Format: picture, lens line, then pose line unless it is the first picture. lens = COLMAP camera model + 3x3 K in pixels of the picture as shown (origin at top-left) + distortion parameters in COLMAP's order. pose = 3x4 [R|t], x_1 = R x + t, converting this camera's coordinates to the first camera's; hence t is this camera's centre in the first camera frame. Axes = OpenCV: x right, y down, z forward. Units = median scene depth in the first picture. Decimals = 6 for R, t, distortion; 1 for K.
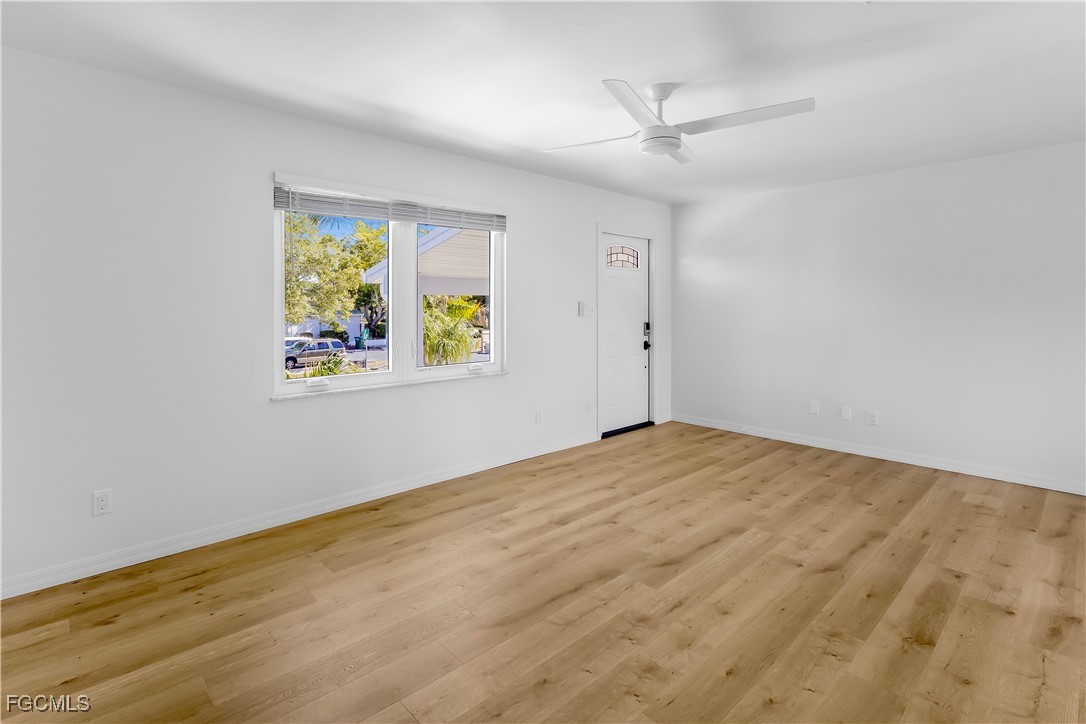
lens RADIAL K [[525.5, 0, 527.8], [0, 525.5, 356.5], [0, 0, 1]] dist [-0.000822, 0.002781]
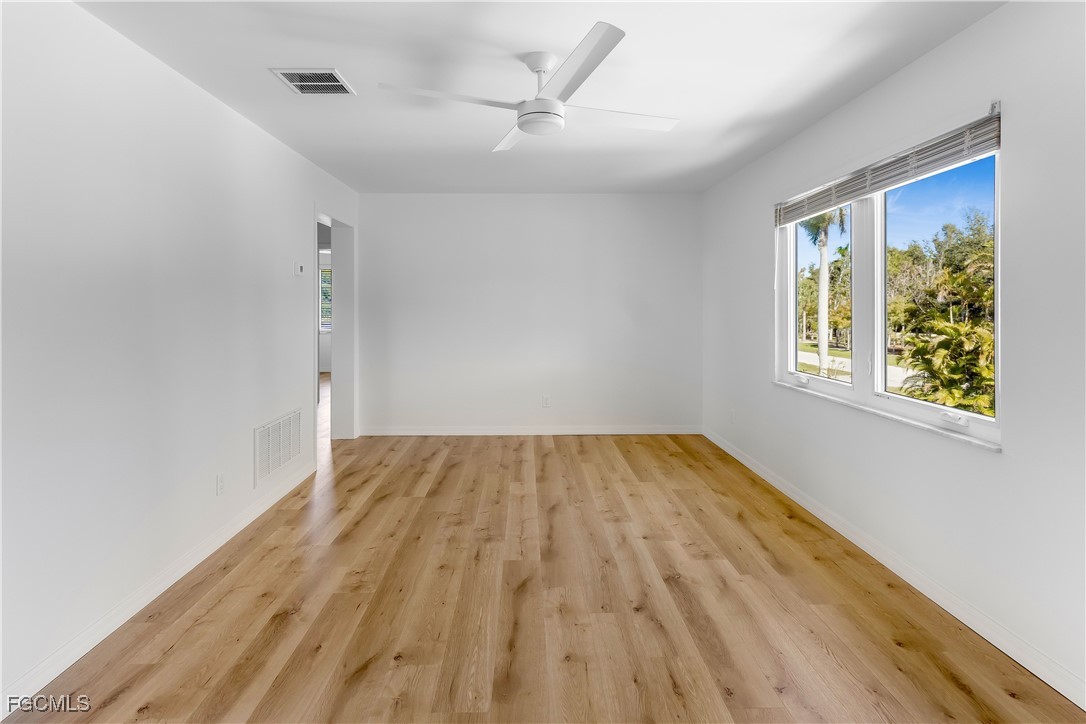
lens RADIAL K [[525.5, 0, 534.2], [0, 525.5, 341.1], [0, 0, 1]] dist [-0.000822, 0.002781]
pose [[-0.666853, 0.048178, -0.743630, 0.959236], [-0.075010, 0.988500, 0.131307, -0.157842], [0.741404, 0.143342, -0.655570, 1.633369]]
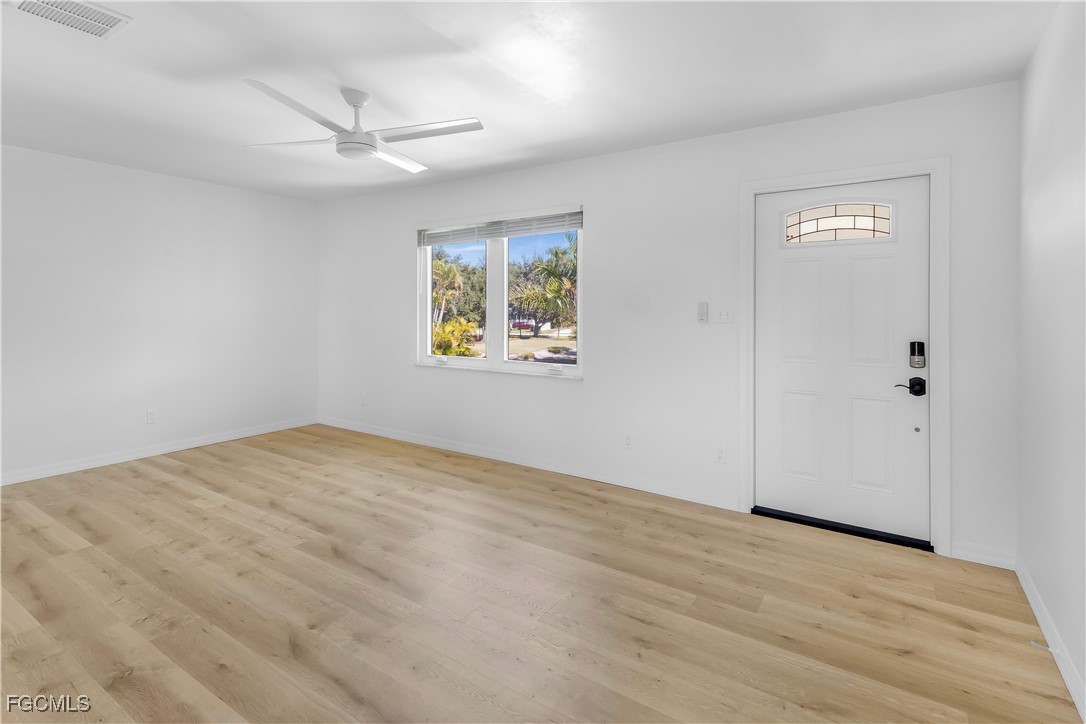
lens RADIAL K [[525.5, 0, 540.4], [0, 525.5, 359.9], [0, 0, 1]] dist [-0.000822, 0.002781]
pose [[0.239500, 0.093947, -0.966340, 1.399927], [-0.101022, 0.992316, 0.071435, -0.103868], [0.965626, 0.080513, 0.247151, 1.156600]]
